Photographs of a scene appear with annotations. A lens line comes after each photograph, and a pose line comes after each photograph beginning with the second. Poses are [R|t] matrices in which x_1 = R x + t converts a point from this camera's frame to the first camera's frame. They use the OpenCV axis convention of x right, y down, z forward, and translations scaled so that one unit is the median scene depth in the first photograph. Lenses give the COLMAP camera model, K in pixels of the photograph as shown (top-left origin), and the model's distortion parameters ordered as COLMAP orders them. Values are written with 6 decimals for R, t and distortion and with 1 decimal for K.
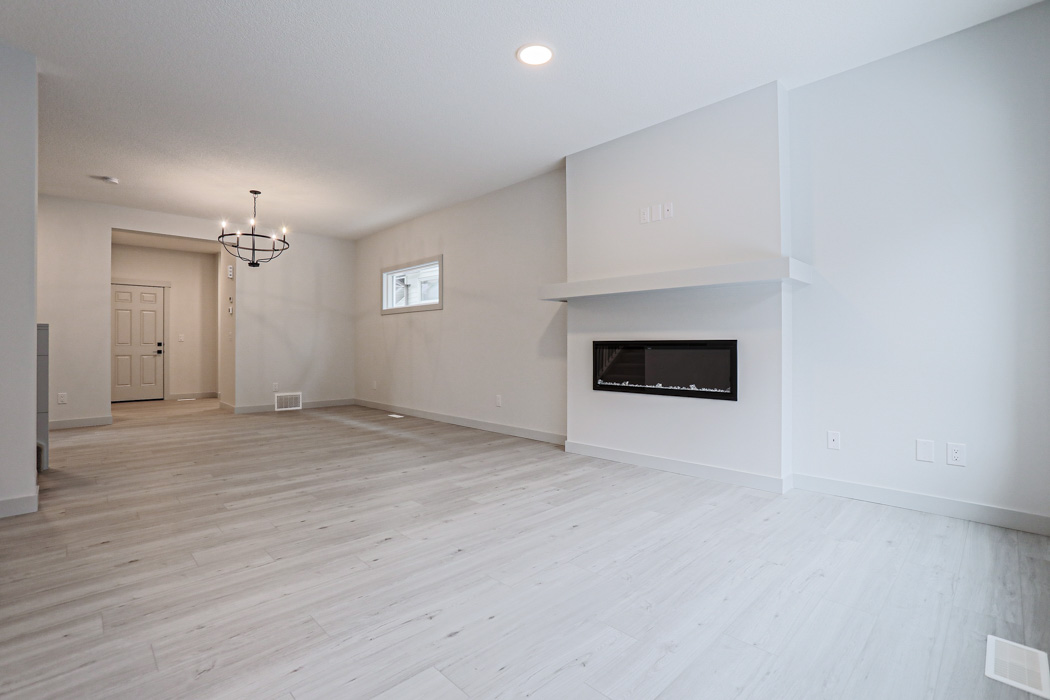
lens RADIAL K [[489.8, 0, 516.3], [0, 489.8, 348.0], [0, 0, 1]] dist [-0.077093, 0.033151]
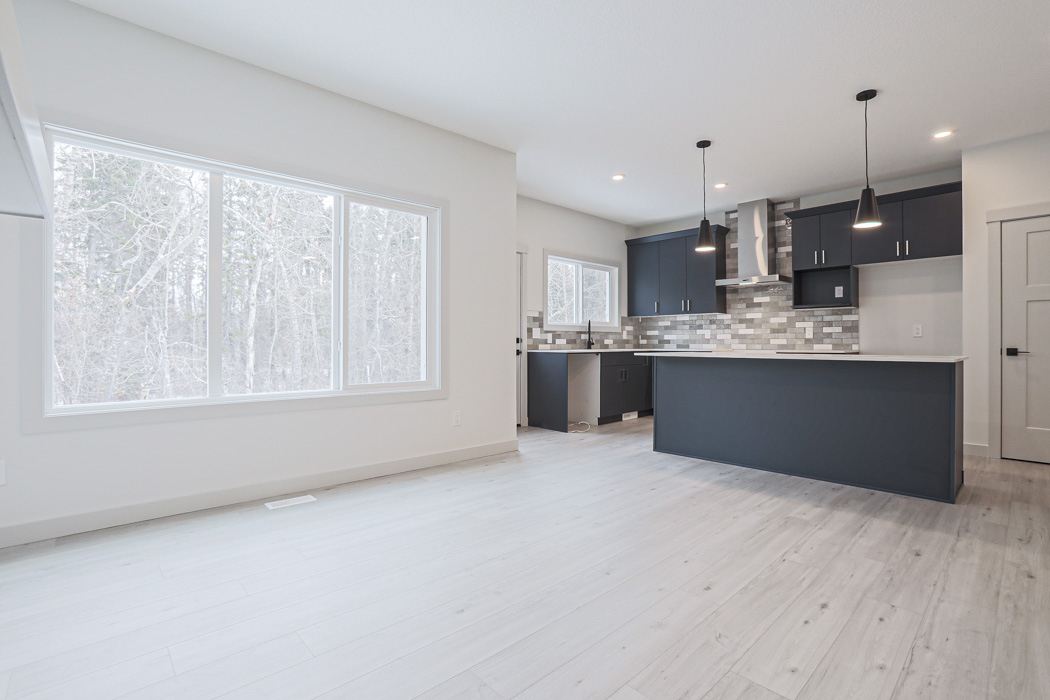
lens RADIAL K [[491.7, 0, 522.0], [0, 491.7, 345.3], [0, 0, 1]] dist [-0.060960, 0.026622]
pose [[-0.999827, 0.002235, 0.018487, 0.015681], [0.002445, 0.999933, 0.011315, -0.008776], [-0.018460, 0.011358, -0.999765, 1.283251]]
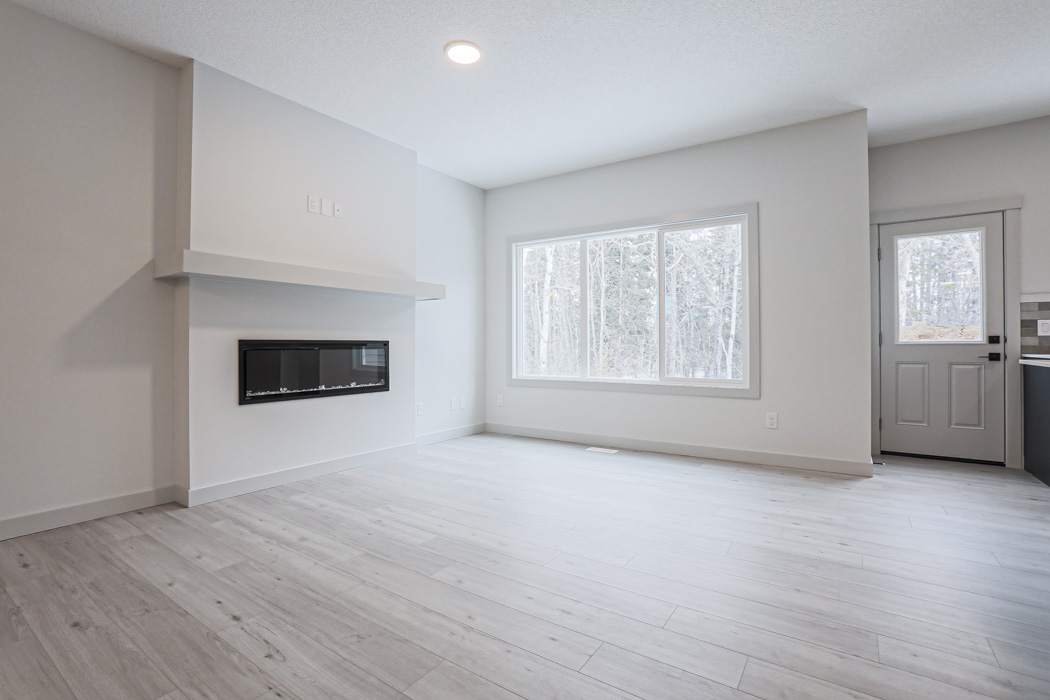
lens RADIAL K [[489.8, 0, 516.3], [0, 489.8, 348.0], [0, 0, 1]] dist [-0.077093, 0.033151]
pose [[-0.198207, -0.000598, 0.980160, -0.796121], [0.008734, 0.999959, 0.002376, 0.000868], [-0.980121, 0.009032, -0.198193, 0.907486]]
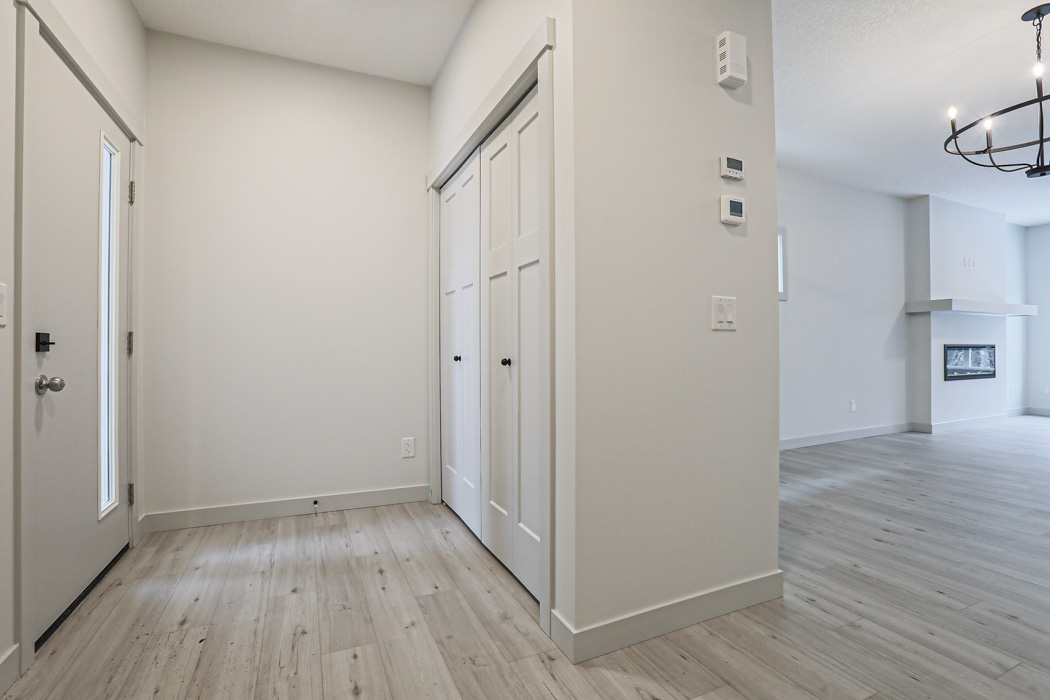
lens RADIAL K [[489.8, 0, 516.3], [0, 489.8, 348.0], [0, 0, 1]] dist [-0.077093, 0.033151]
pose [[0.324880, 0.001550, 0.945754, -1.795077], [0.006729, 0.999970, -0.003950, -0.008961], [-0.945731, 0.007647, 0.324859, 2.101664]]
